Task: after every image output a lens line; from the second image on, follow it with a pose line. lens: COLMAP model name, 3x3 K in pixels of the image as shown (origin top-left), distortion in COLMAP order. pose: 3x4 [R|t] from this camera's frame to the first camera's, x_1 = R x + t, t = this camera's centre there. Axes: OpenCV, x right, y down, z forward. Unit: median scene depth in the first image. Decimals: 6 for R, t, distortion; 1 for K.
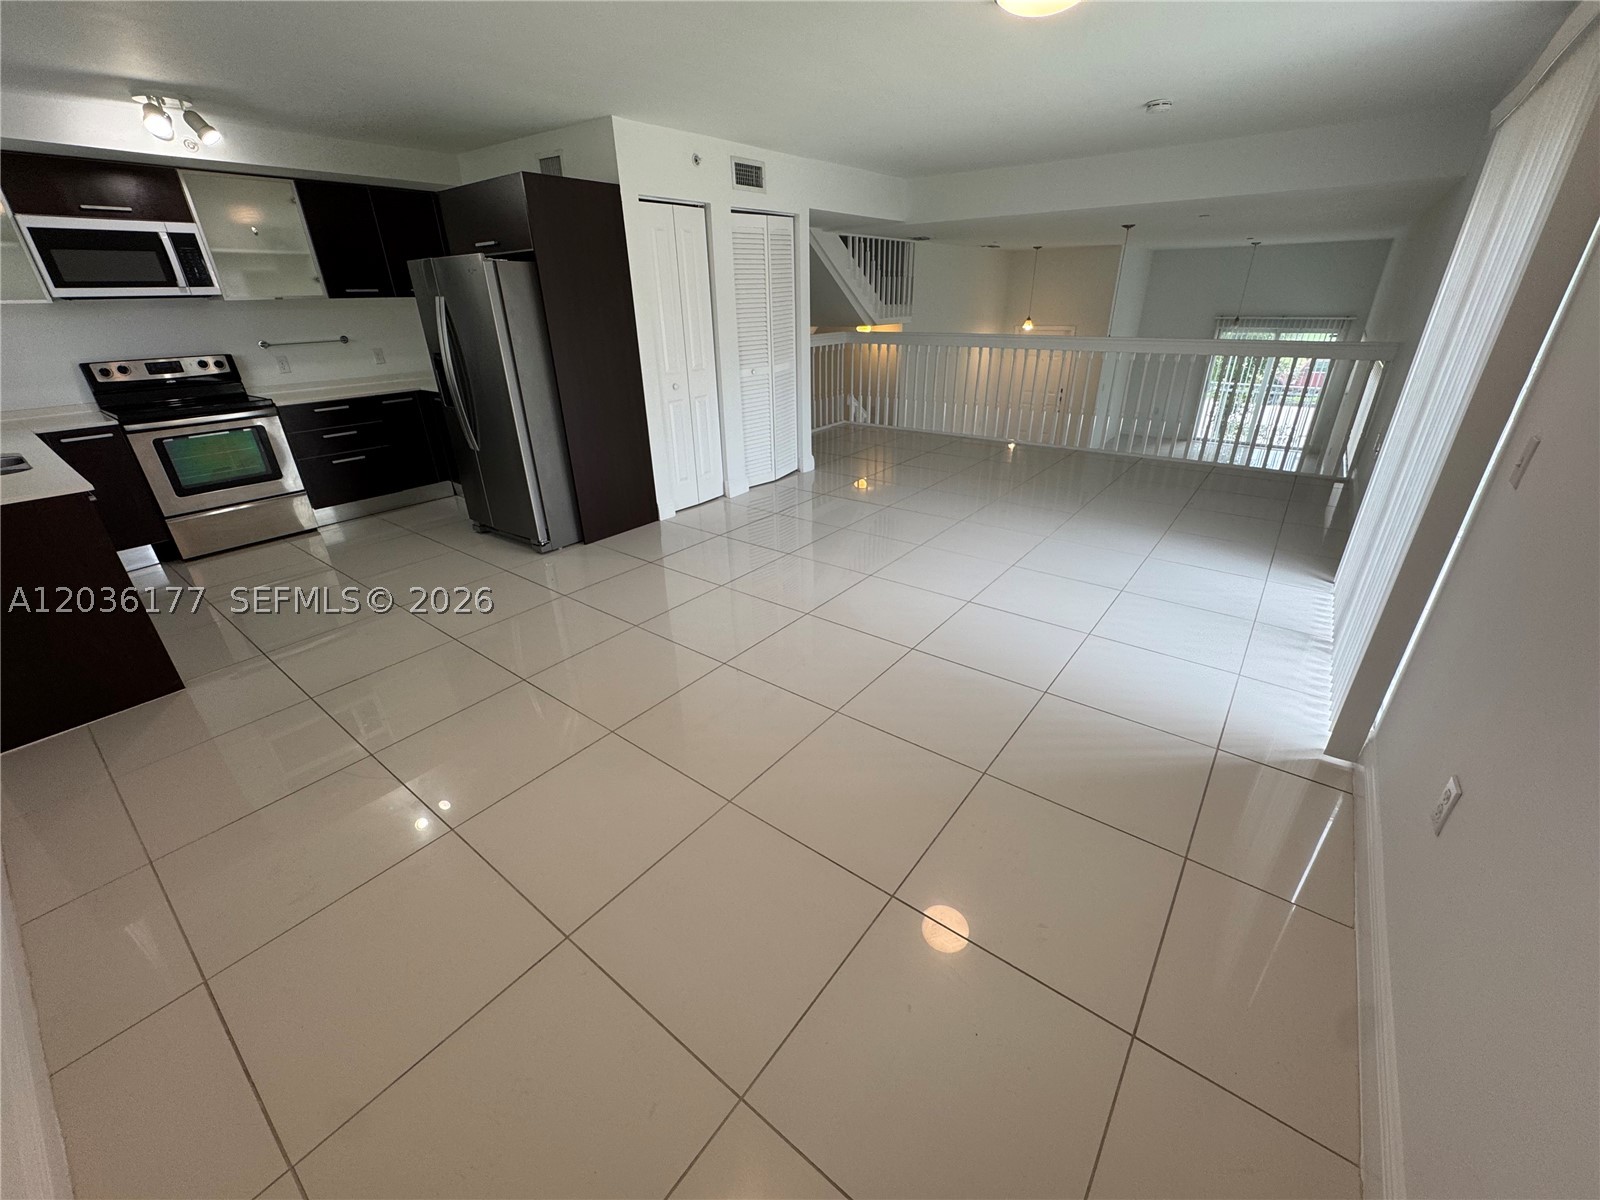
lens RADIAL K [[638.0, 0, 802.1], [0, 638.0, 597.5], [0, 0, 1]] dist [-0.002542, -0.000343]
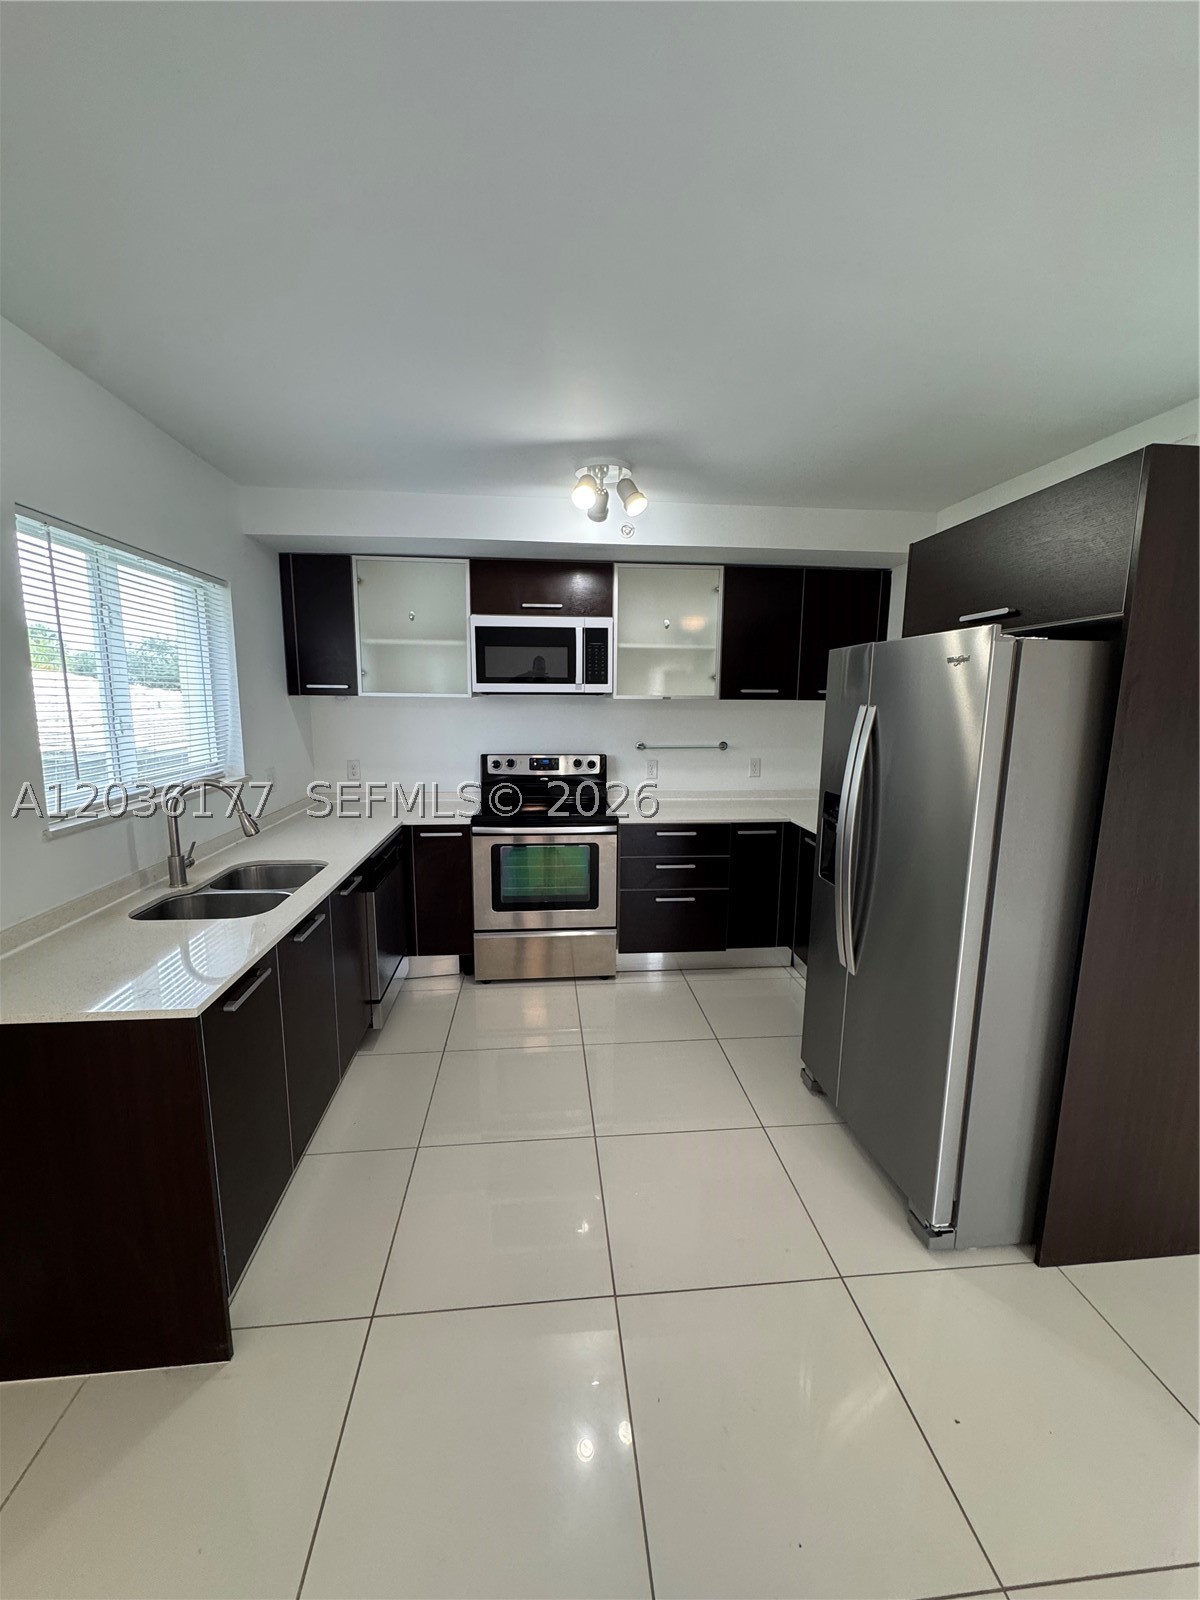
lens RADIAL K [[638.0, 0, 598.6], [0, 638.0, 797.8], [0, 0, 1]] dist [-0.002542, -0.000343]
pose [[0.680490, 0.139127, -0.719428, -0.285550], [-0.333809, 0.932875, -0.135338, -0.219522], [0.652307, 0.332248, 0.681253, 0.445432]]
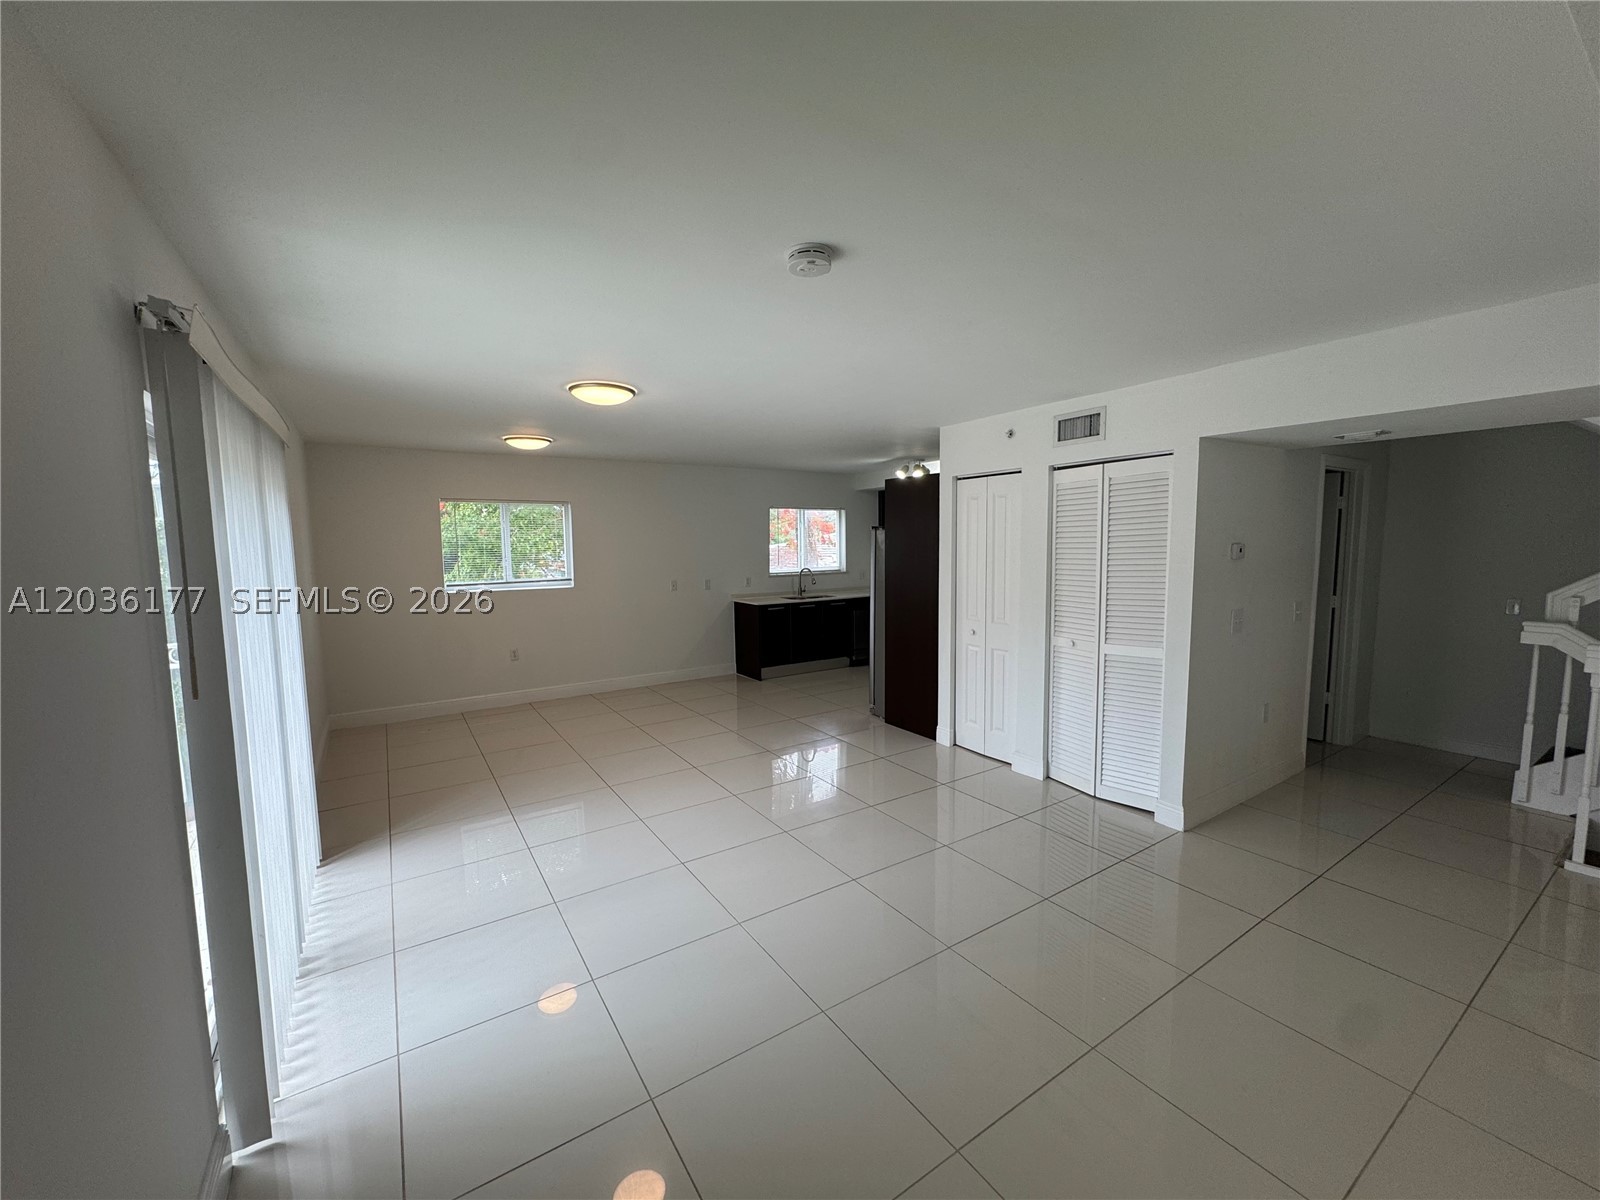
lens RADIAL K [[638.0, 0, 802.1], [0, 638.0, 597.5], [0, 0, 1]] dist [-0.002542, -0.000343]
pose [[-0.331596, 0.108808, -0.937126, 0.949470], [-0.387835, 0.889788, 0.240545, -0.577414], [0.860016, 0.443214, -0.252850, 1.103357]]
